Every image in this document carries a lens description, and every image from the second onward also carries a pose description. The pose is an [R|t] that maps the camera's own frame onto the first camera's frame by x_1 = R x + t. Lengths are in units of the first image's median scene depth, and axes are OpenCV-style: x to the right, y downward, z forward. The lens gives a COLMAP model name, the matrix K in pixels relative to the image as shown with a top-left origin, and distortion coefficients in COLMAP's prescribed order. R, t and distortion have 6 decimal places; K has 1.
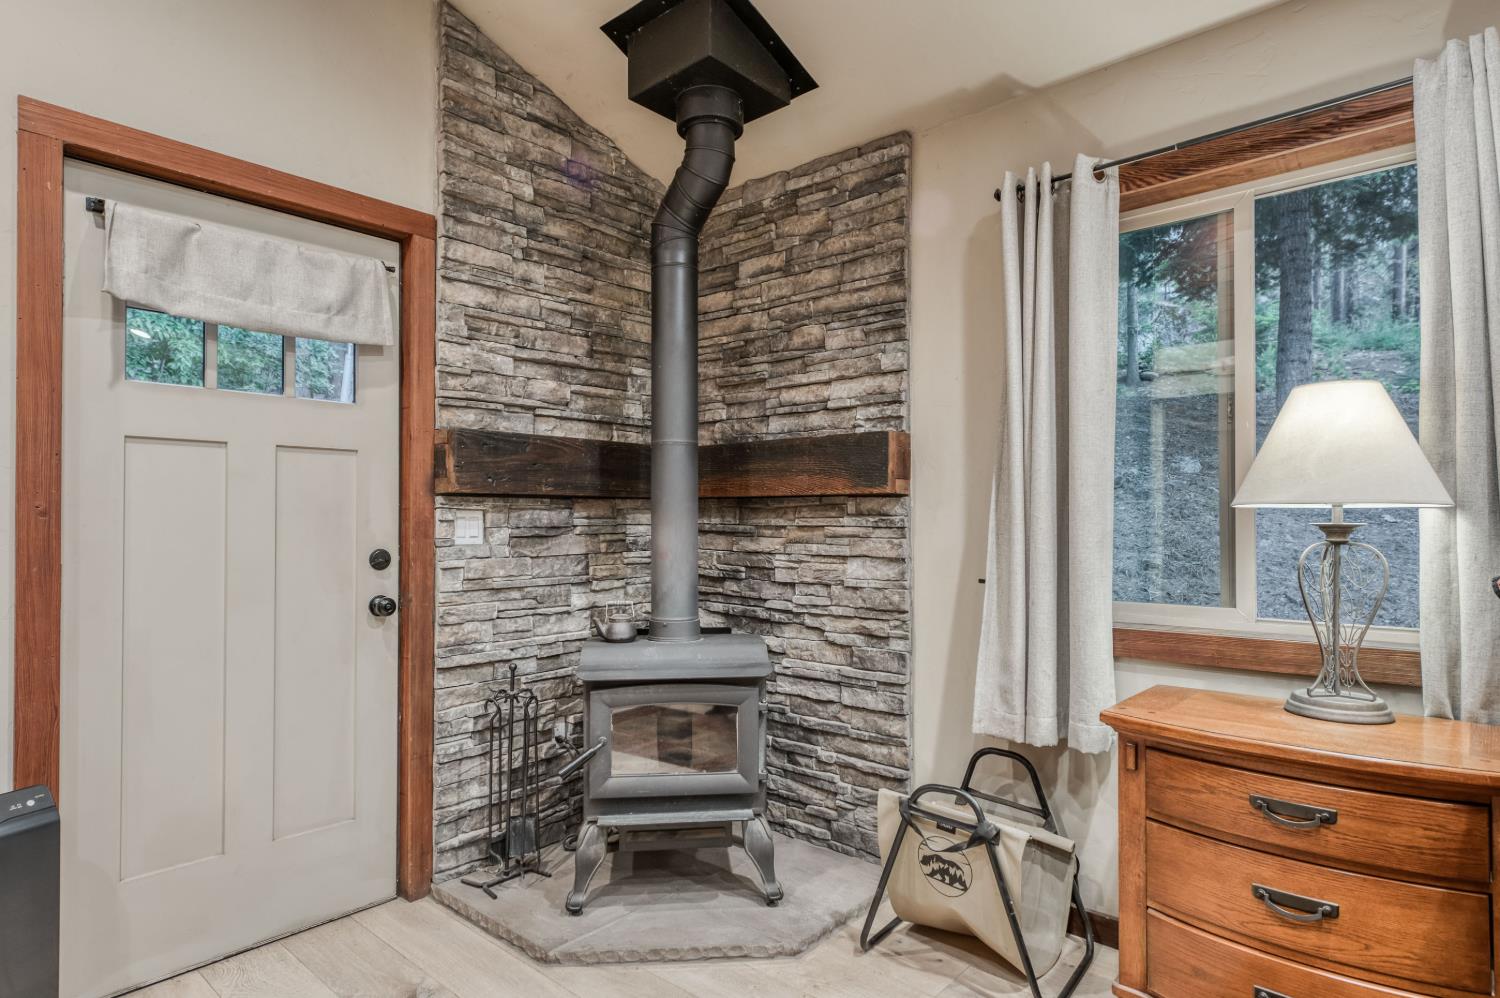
lens RADIAL K [[825.5, 0, 749.9], [0, 825.5, 508.8], [0, 0, 1]] dist [0.003566, -0.000035]
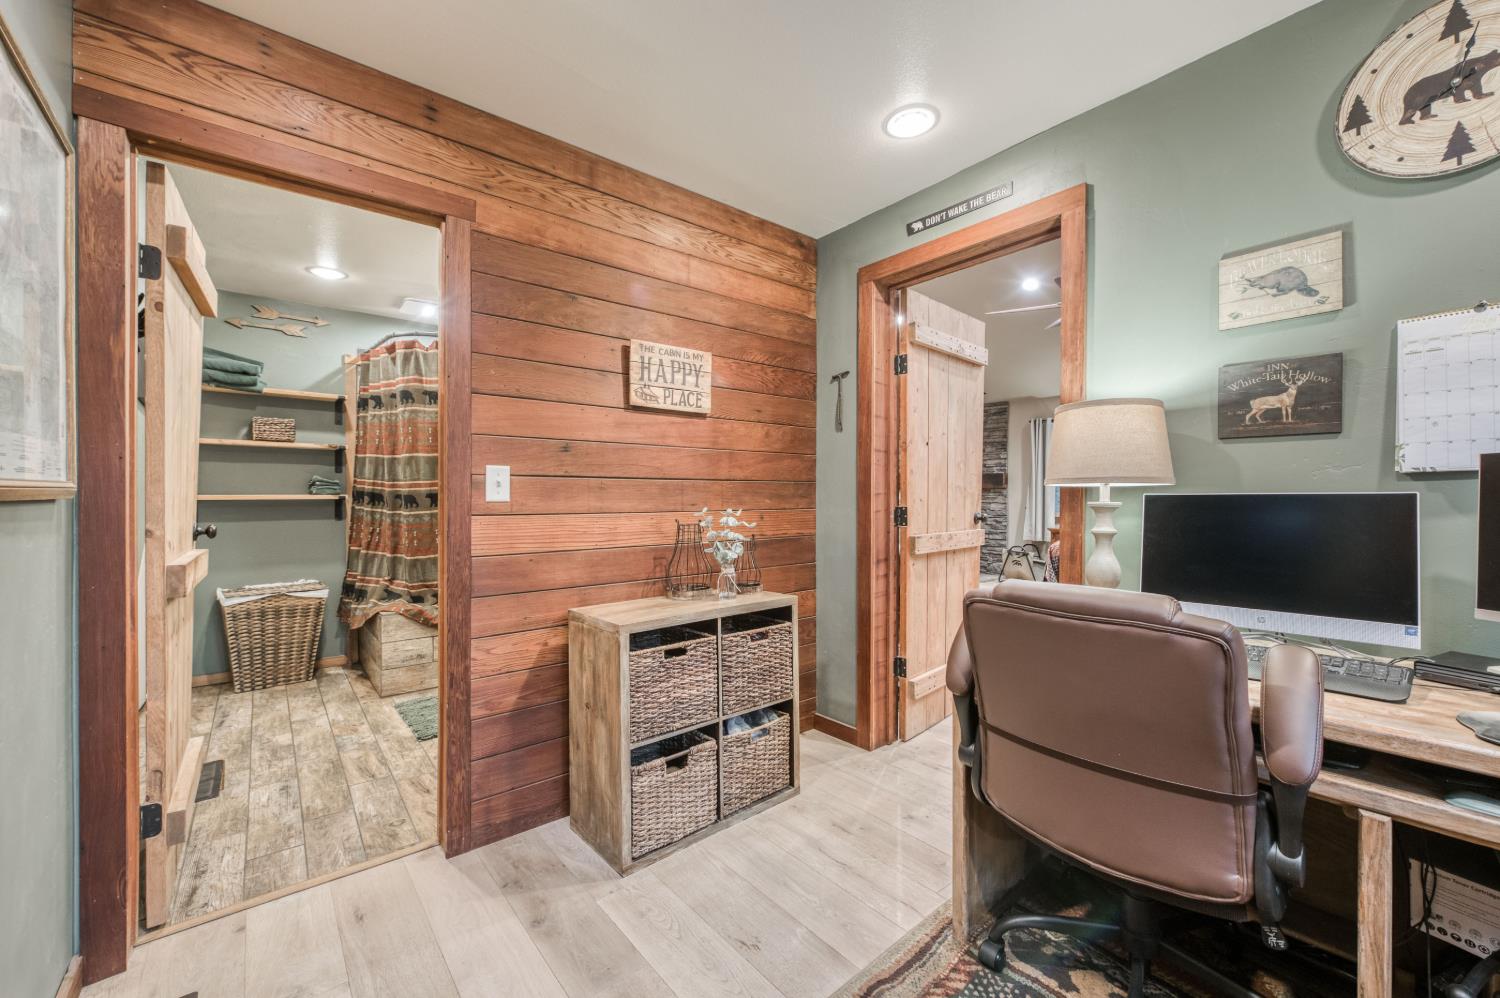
lens RADIAL K [[591.2, 0, 767.2], [0, 591.2, 499.6], [0, 0, 1]] dist [0.001024, 0.000011]
pose [[0.990268, 0.002895, -0.139142, -0.596968], [0.000431, 0.999715, 0.023869, -0.030018], [0.139172, -0.023696, 0.989985, -2.146464]]
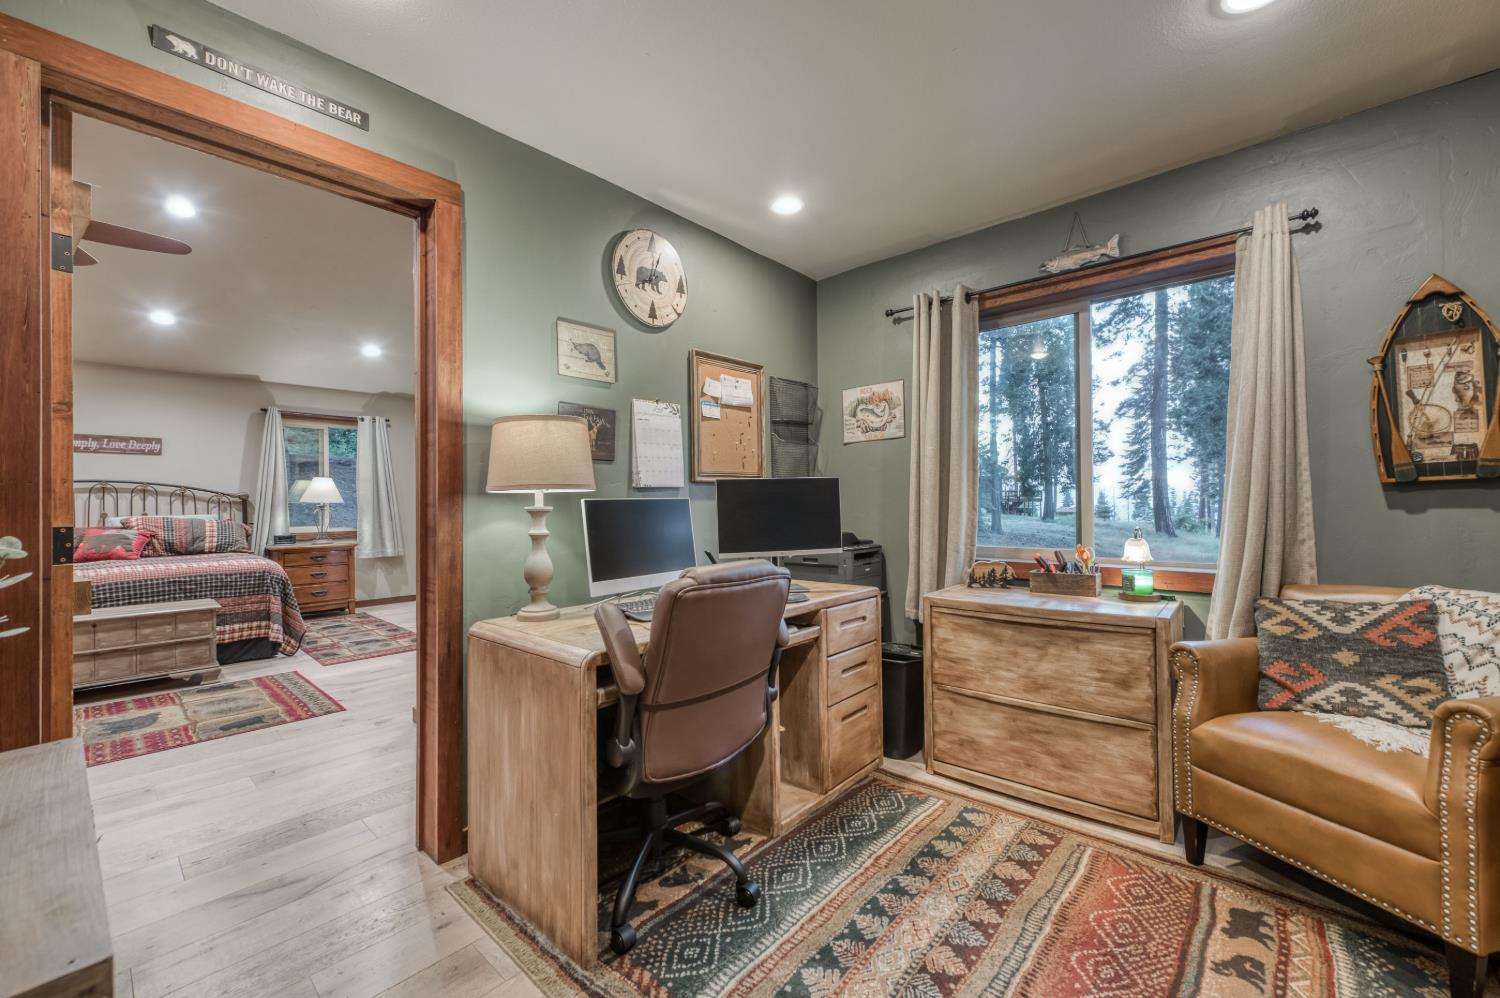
lens RADIAL K [[600.0, 0, 747.7], [0, 600.0, 500.0], [0, 0, 1]] dist [-0.000101, 0.000027]
pose [[0.013019, 0.005371, 0.999901, -1.009862], [-0.005967, 0.999968, -0.005293, -0.018630], [-0.999897, -0.005897, 0.013050, -1.746547]]
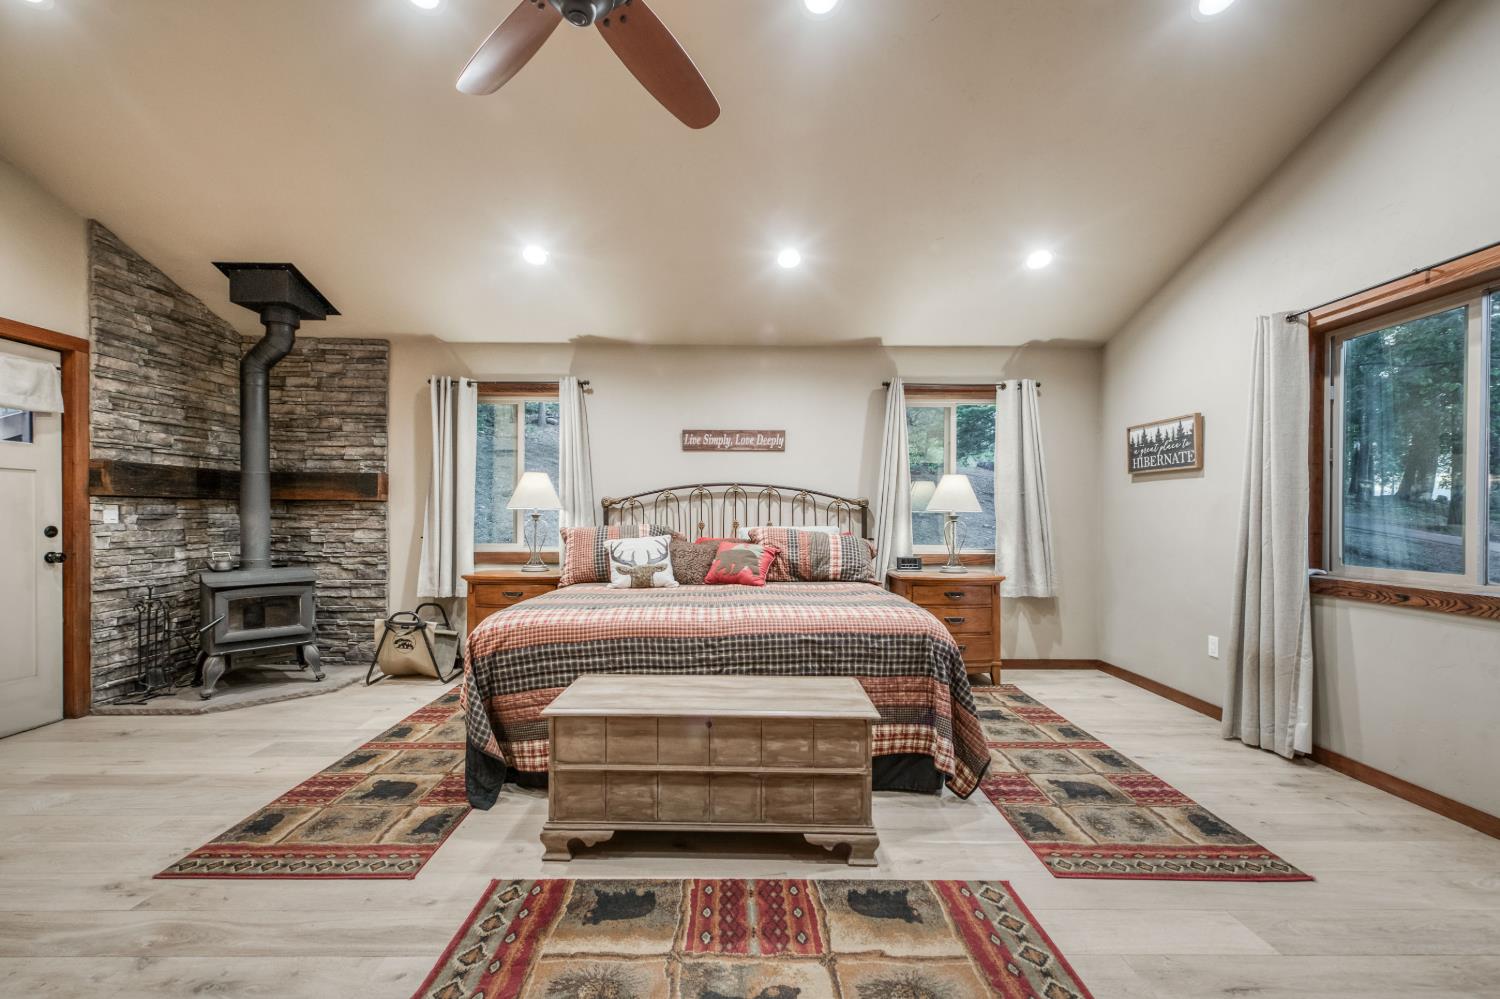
lens RADIAL K [[617.8, 0, 743.0], [0, 617.8, 521.0], [0, 0, 1]] dist [0.008542, -0.000155]
pose [[0.743783, -0.001301, 0.668420, -0.218073], [-0.015242, 0.999705, 0.018906, -0.009019], [-0.668247, -0.024250, 0.743544, -0.916591]]
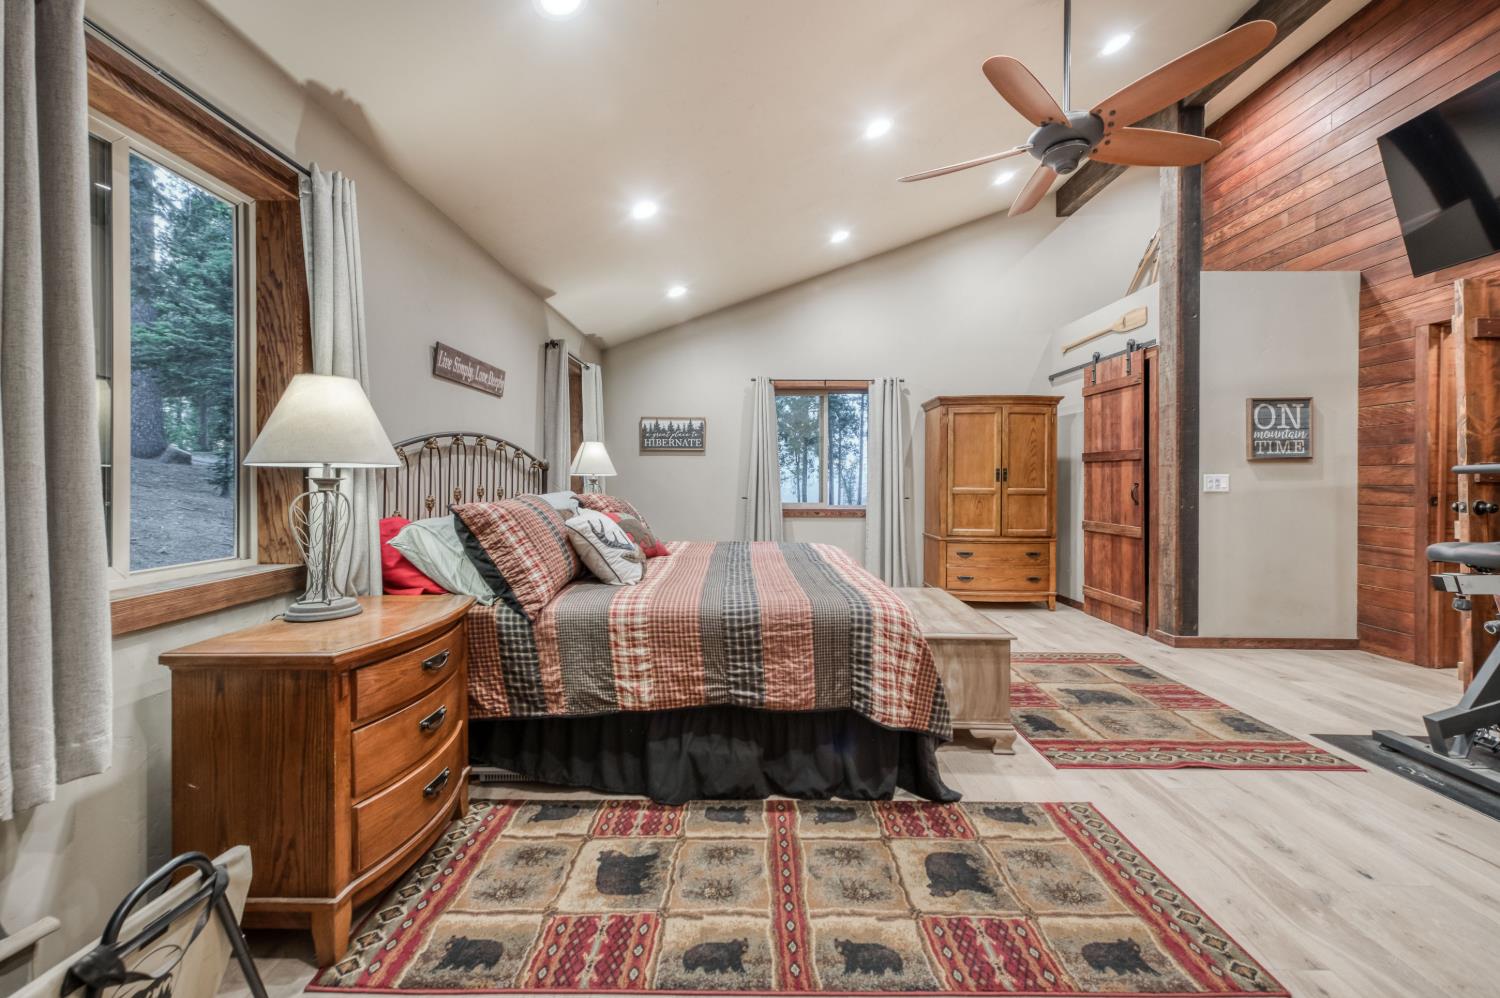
lens RADIAL K [[603.0, 0, 745.0], [0, 603.0, 482.1], [0, 0, 1]] dist [0.002331, -0.000146]
pose [[-0.655438, -0.003470, 0.755241, -0.322589], [-0.013695, 0.999880, -0.007291, 0.014172], [-0.755125, -0.015122, -0.655406, 0.710941]]
